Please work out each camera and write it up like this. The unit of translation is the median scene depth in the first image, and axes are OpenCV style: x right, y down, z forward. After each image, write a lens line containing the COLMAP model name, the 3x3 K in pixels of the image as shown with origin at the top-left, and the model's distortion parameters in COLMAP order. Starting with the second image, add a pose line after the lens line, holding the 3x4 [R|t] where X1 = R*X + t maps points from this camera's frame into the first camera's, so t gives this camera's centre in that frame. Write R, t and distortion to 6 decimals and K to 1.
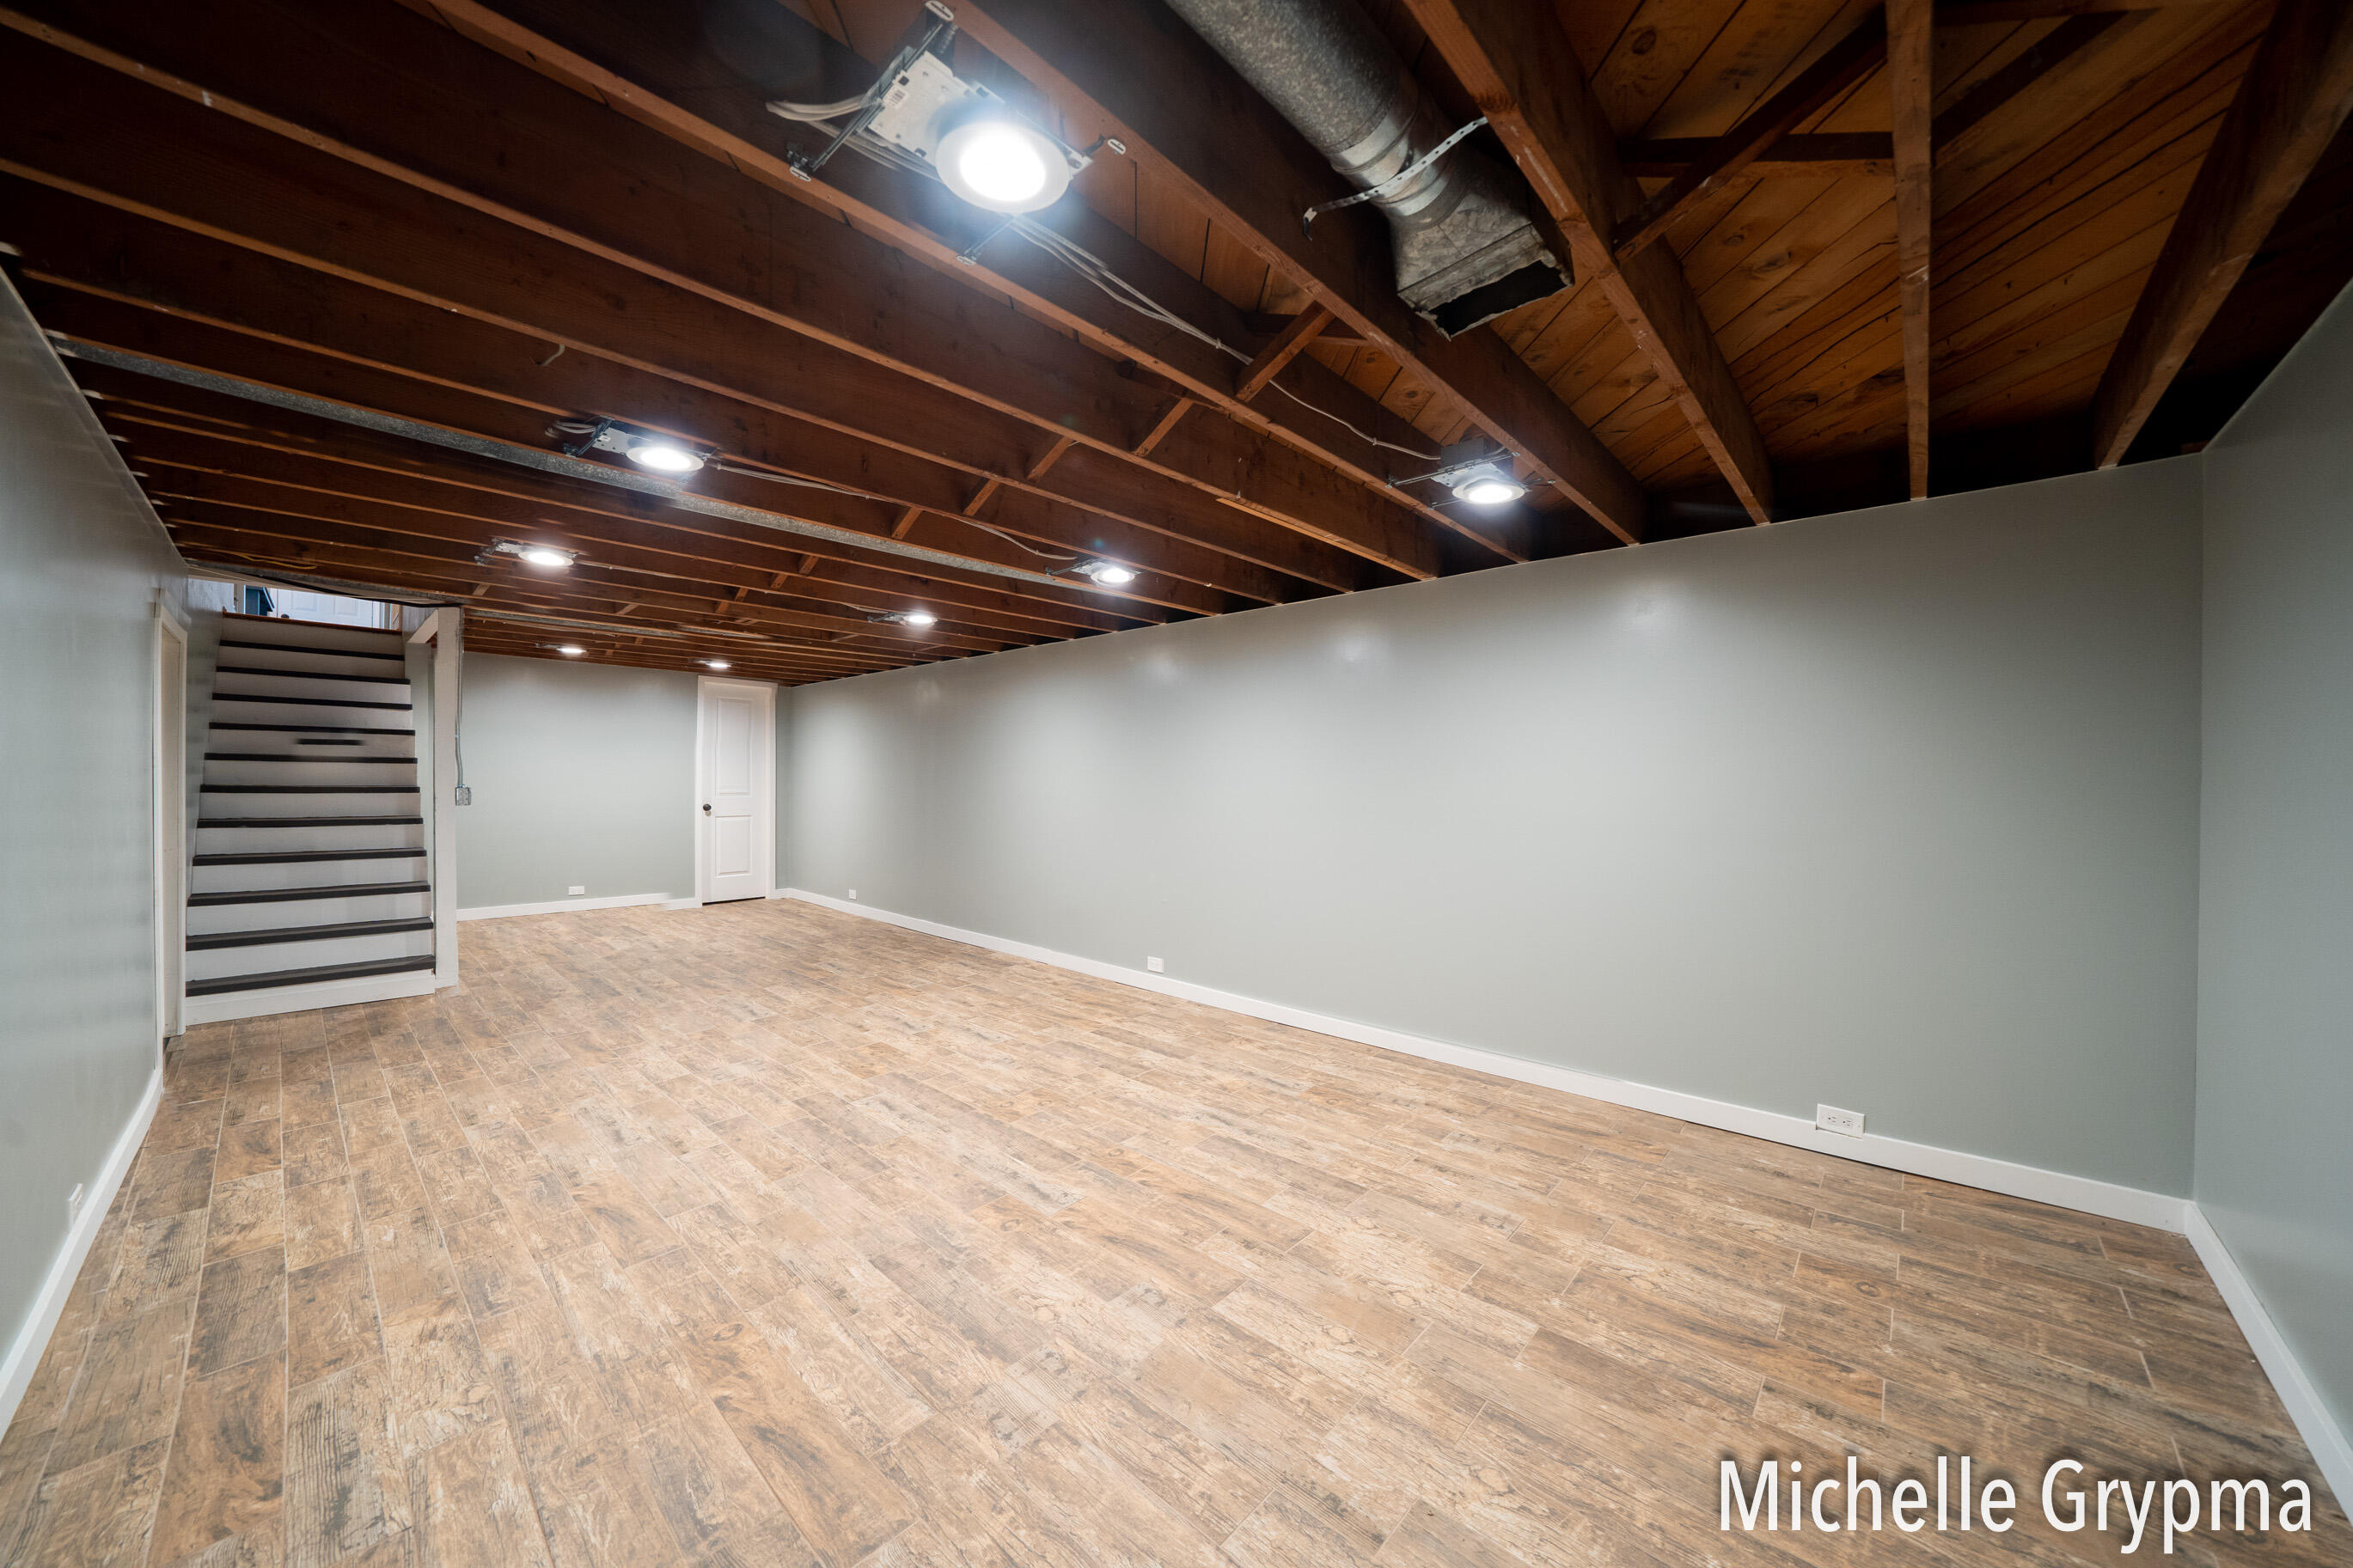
lens RADIAL K [[820.6, 0, 1182.1], [0, 820.6, 781.7], [0, 0, 1]] dist [-0.025276, 0.002300]
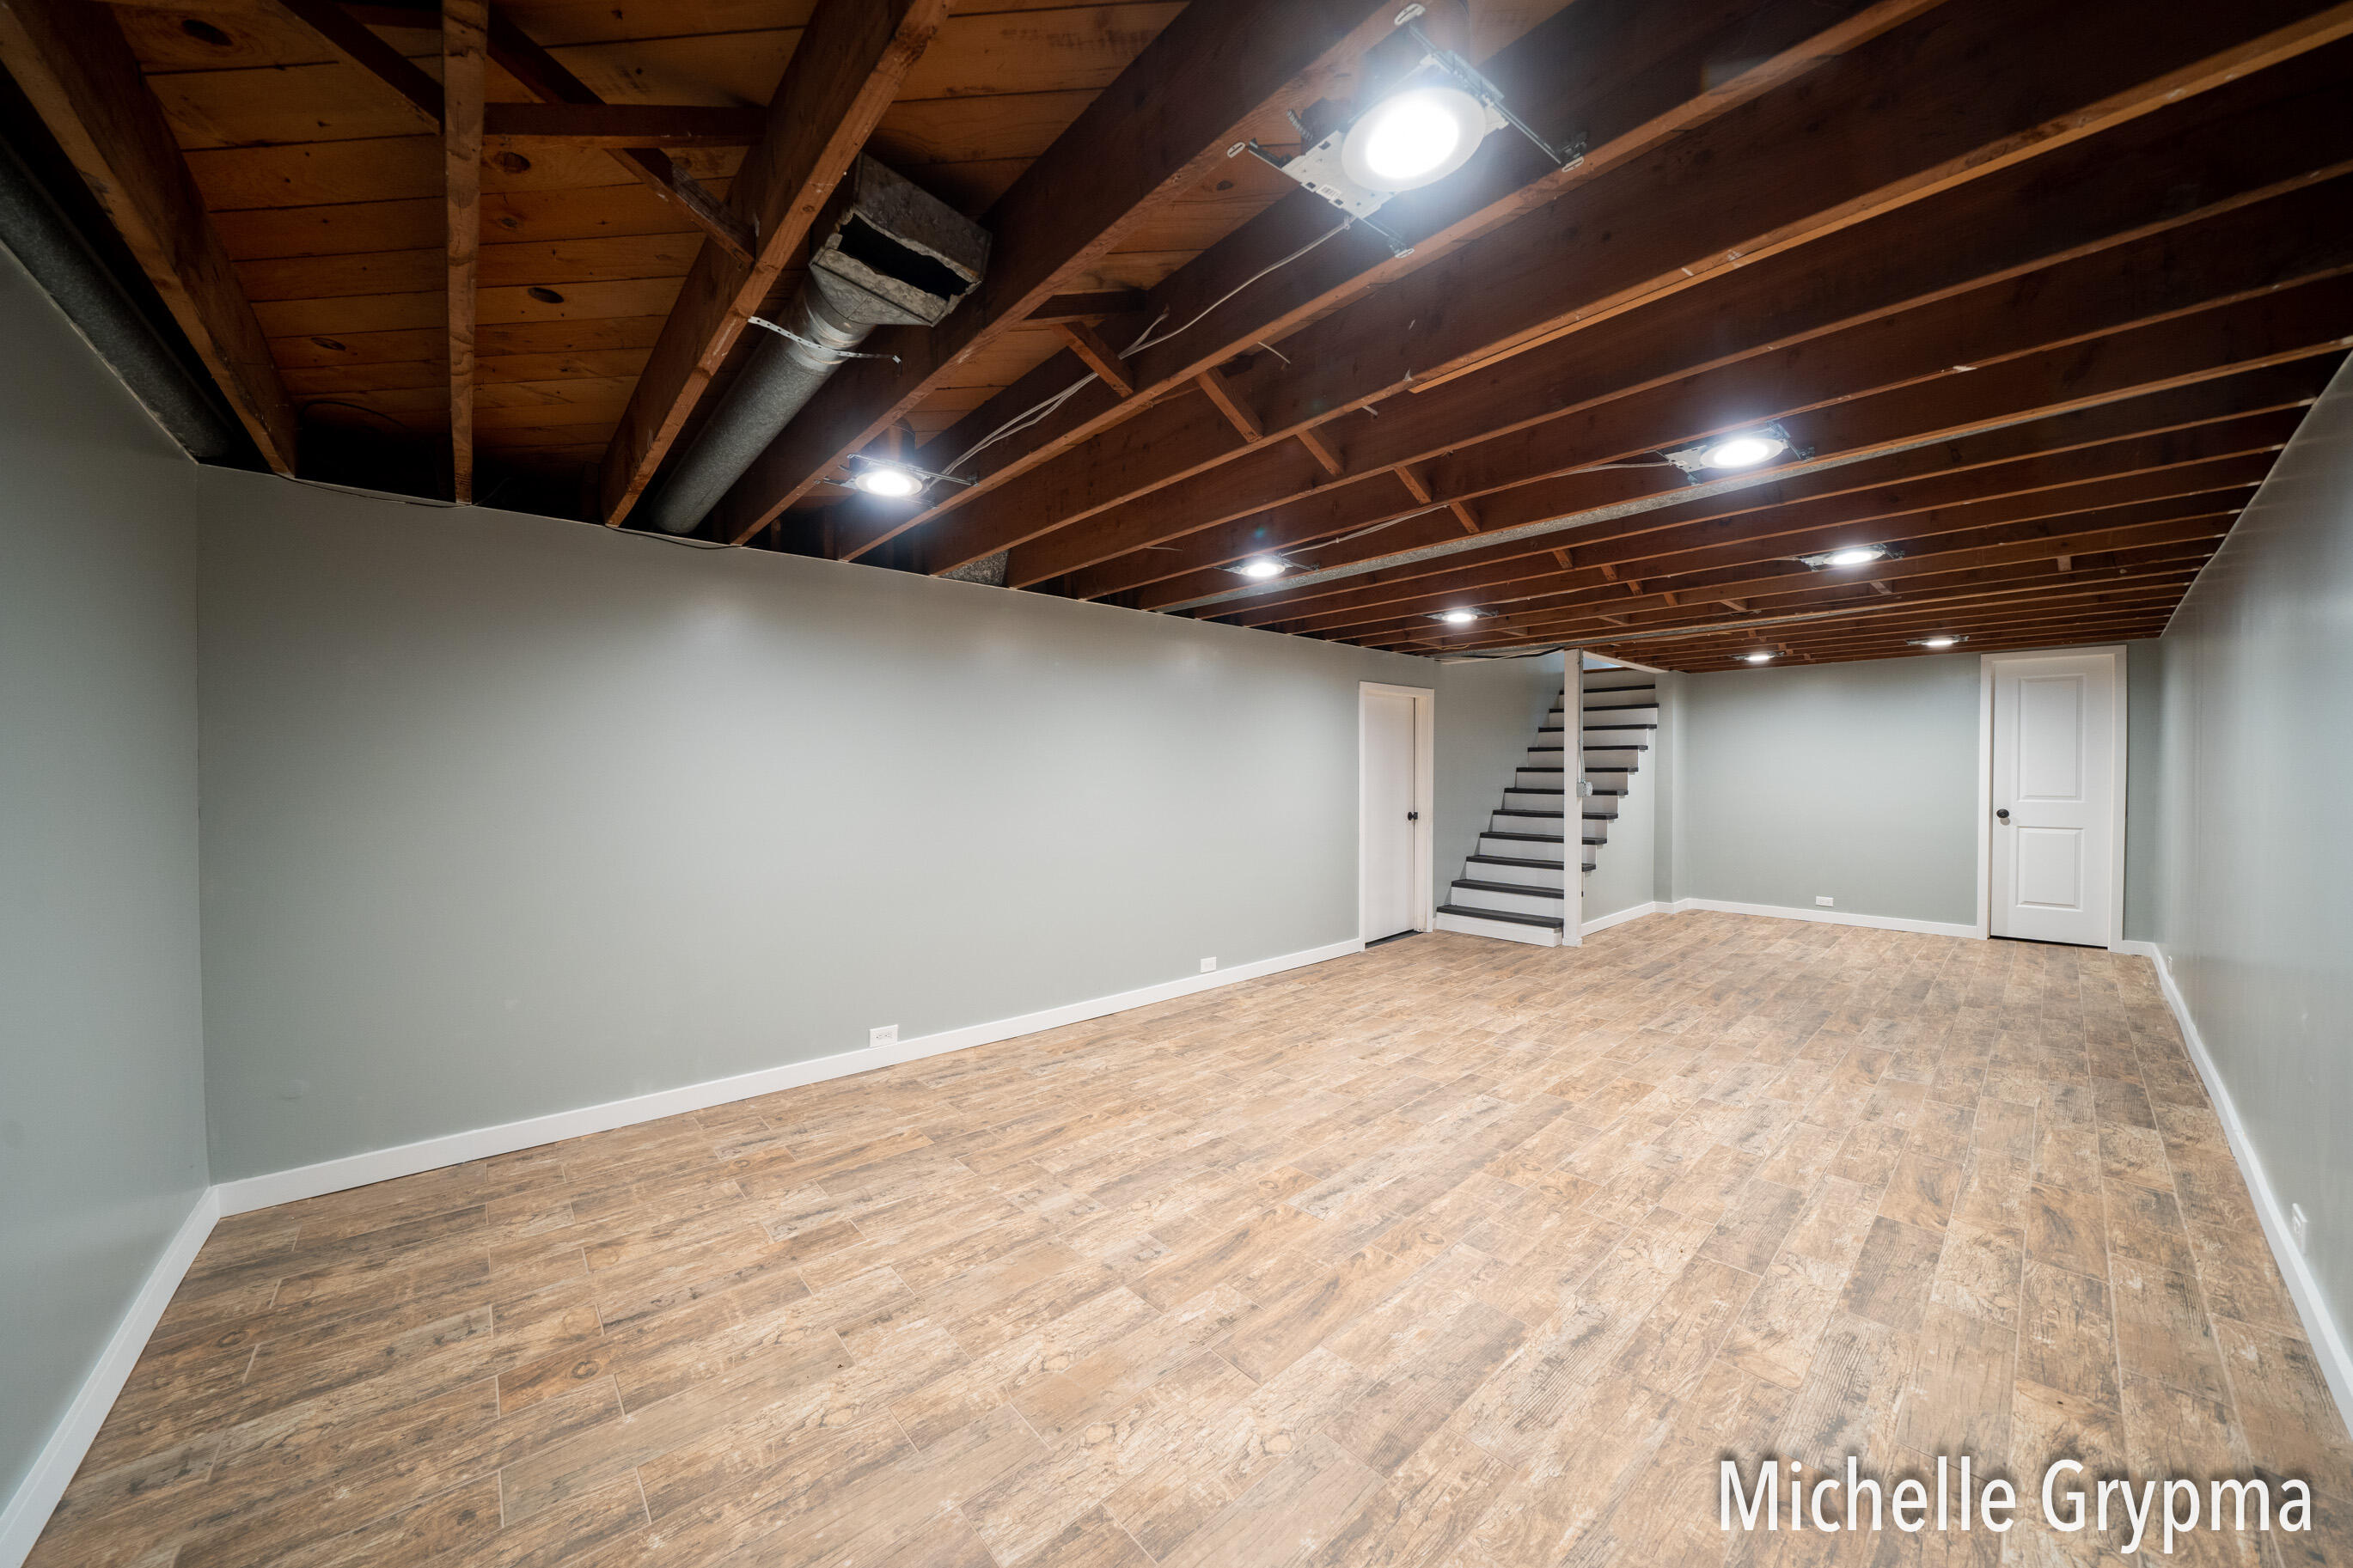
lens RADIAL K [[820.6, 0, 1153.3], [0, 820.6, 778.4], [0, 0, 1]] dist [-0.025276, 0.002300]
pose [[-0.121311, 0.005971, -0.992597, 0.657536], [-0.005665, 0.999961, 0.006708, -0.005585], [0.992598, 0.006436, -0.121273, 0.719124]]
